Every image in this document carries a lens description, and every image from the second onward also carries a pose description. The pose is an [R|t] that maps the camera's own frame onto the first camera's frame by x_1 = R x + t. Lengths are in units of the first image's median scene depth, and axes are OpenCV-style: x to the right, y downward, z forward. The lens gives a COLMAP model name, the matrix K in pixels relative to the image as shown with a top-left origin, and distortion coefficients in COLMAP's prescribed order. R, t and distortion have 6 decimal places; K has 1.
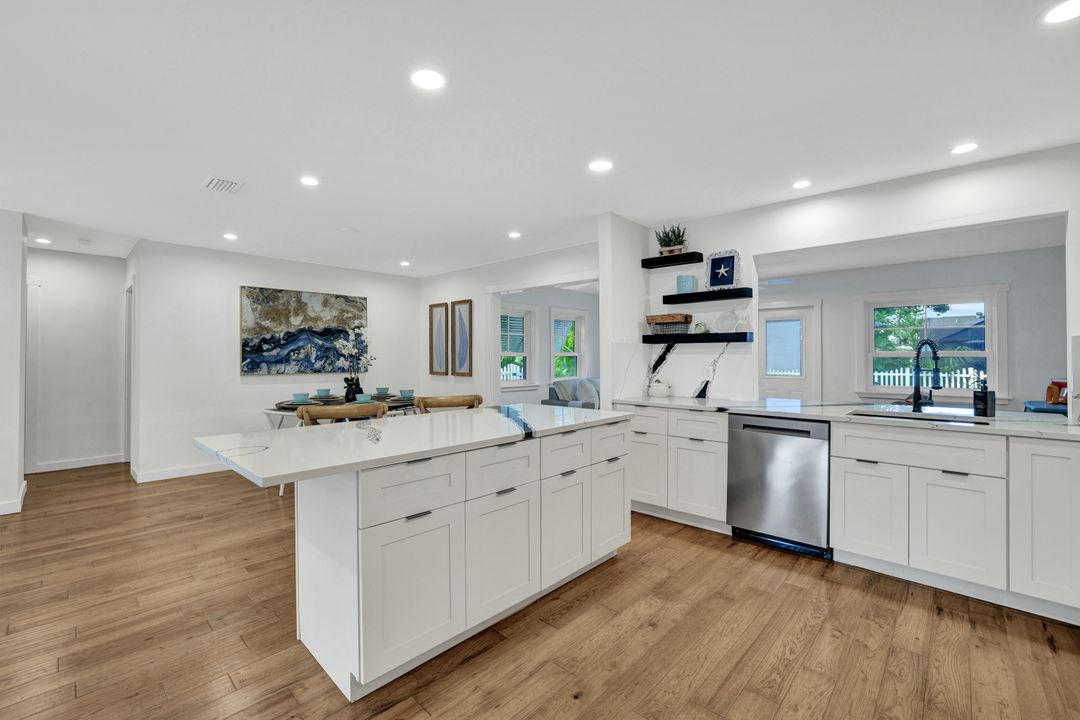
lens RADIAL K [[463.6, 0, 532.3], [0, 463.6, 352.6], [0, 0, 1]] dist [-0.042517, 0.016554]
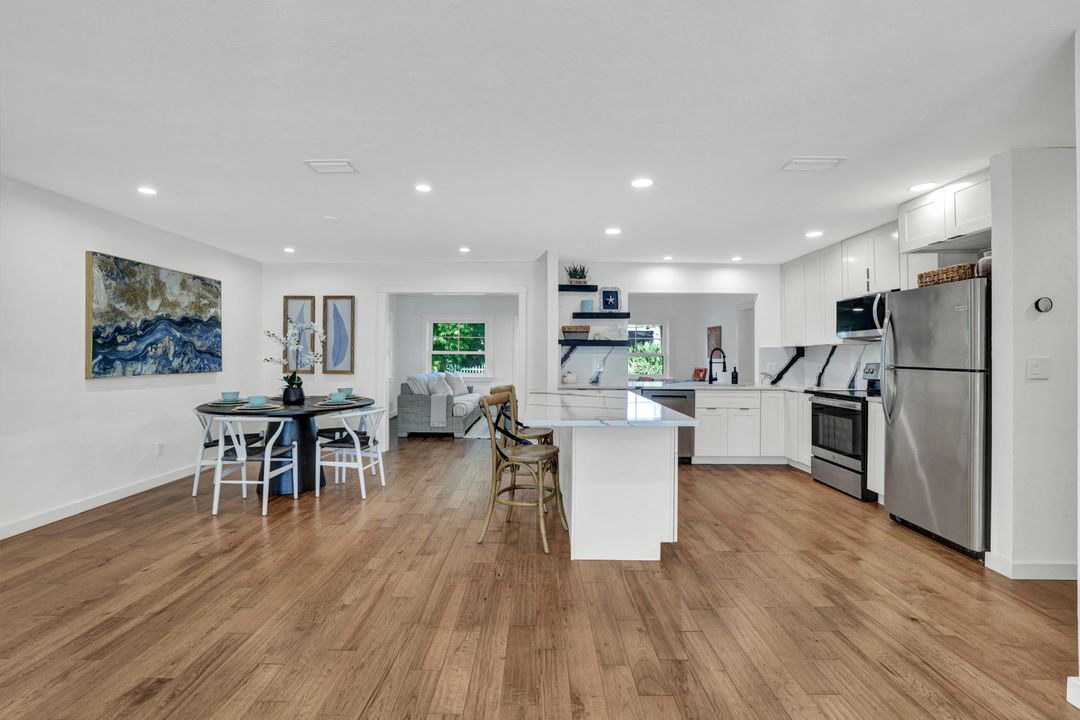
lens RADIAL K [[463.6, 0, 532.3], [0, 463.6, 352.6], [0, 0, 1]] dist [-0.042517, 0.016554]
pose [[0.733625, 0.008867, 0.679497, -0.607439], [-0.011336, 0.999935, -0.000810, 0.002611], [-0.679460, -0.007109, 0.733678, 0.026123]]
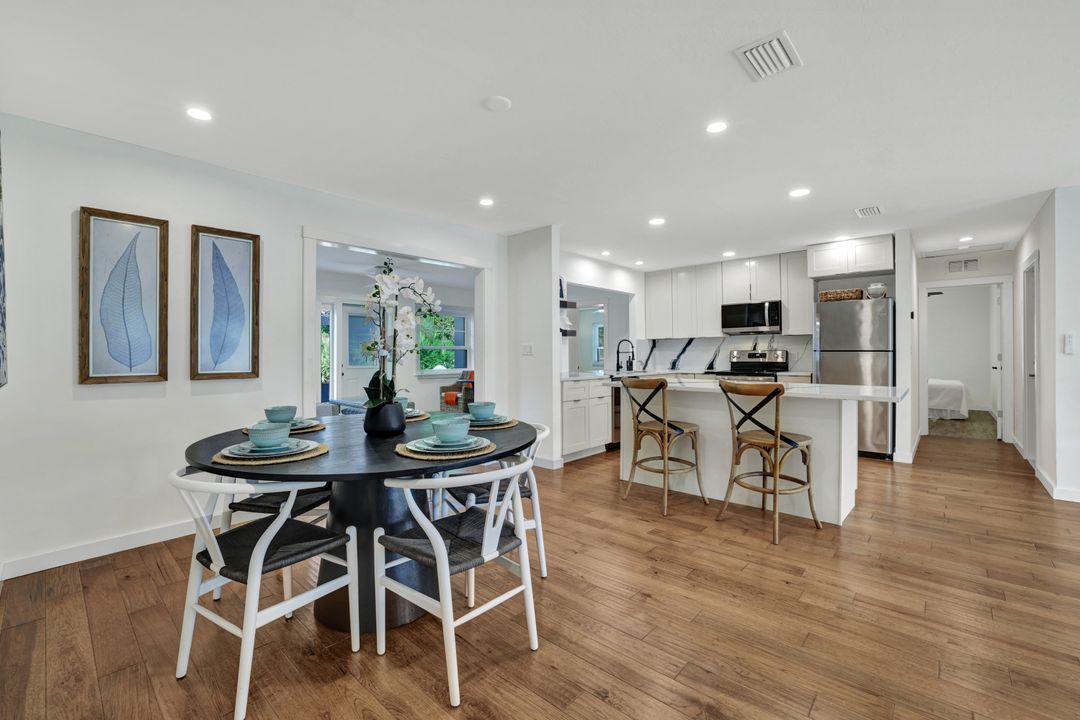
lens RADIAL K [[461.5, 0, 538.6], [0, 461.5, 352.2], [0, 0, 1]] dist [-0.042592, 0.016230]
pose [[-0.021560, 0.001096, 0.999767, -0.783744], [-0.006120, 0.999981, -0.001228, 0.023499], [-0.999749, -0.006145, -0.021553, 0.800626]]
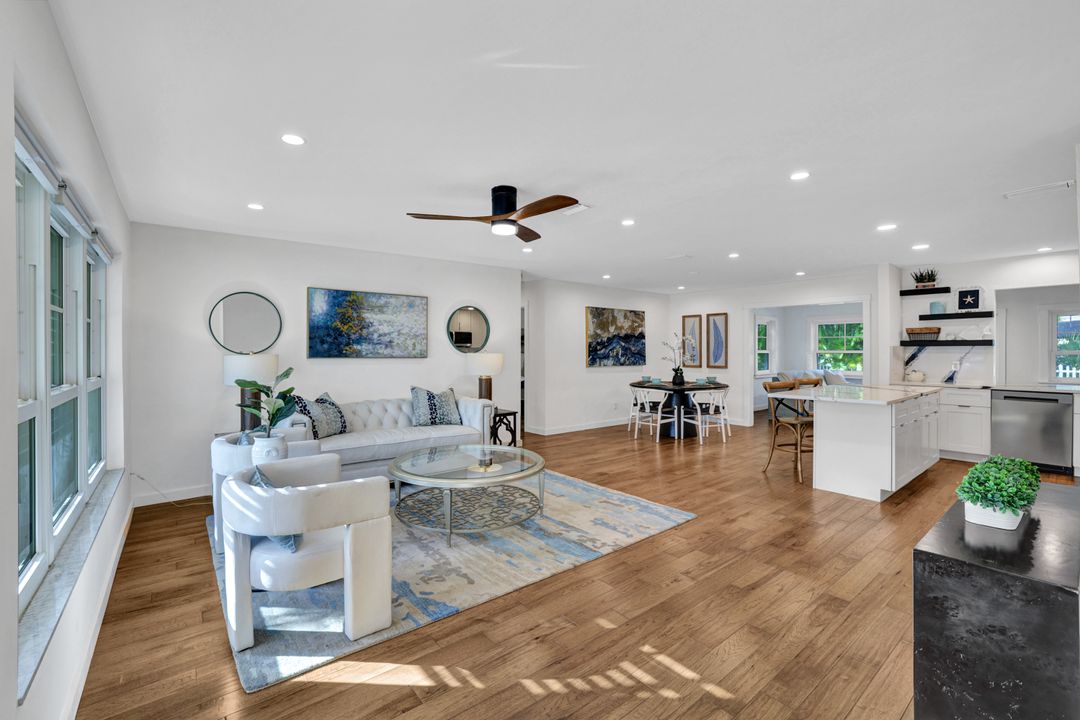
lens RADIAL K [[461.5, 0, 538.6], [0, 461.5, 352.2], [0, 0, 1]] dist [-0.042592, 0.016230]
pose [[0.991195, 0.000064, -0.132407, -0.593364], [0.001231, 0.999952, 0.009698, -0.012875], [0.132402, -0.009776, 0.991148, -0.499267]]
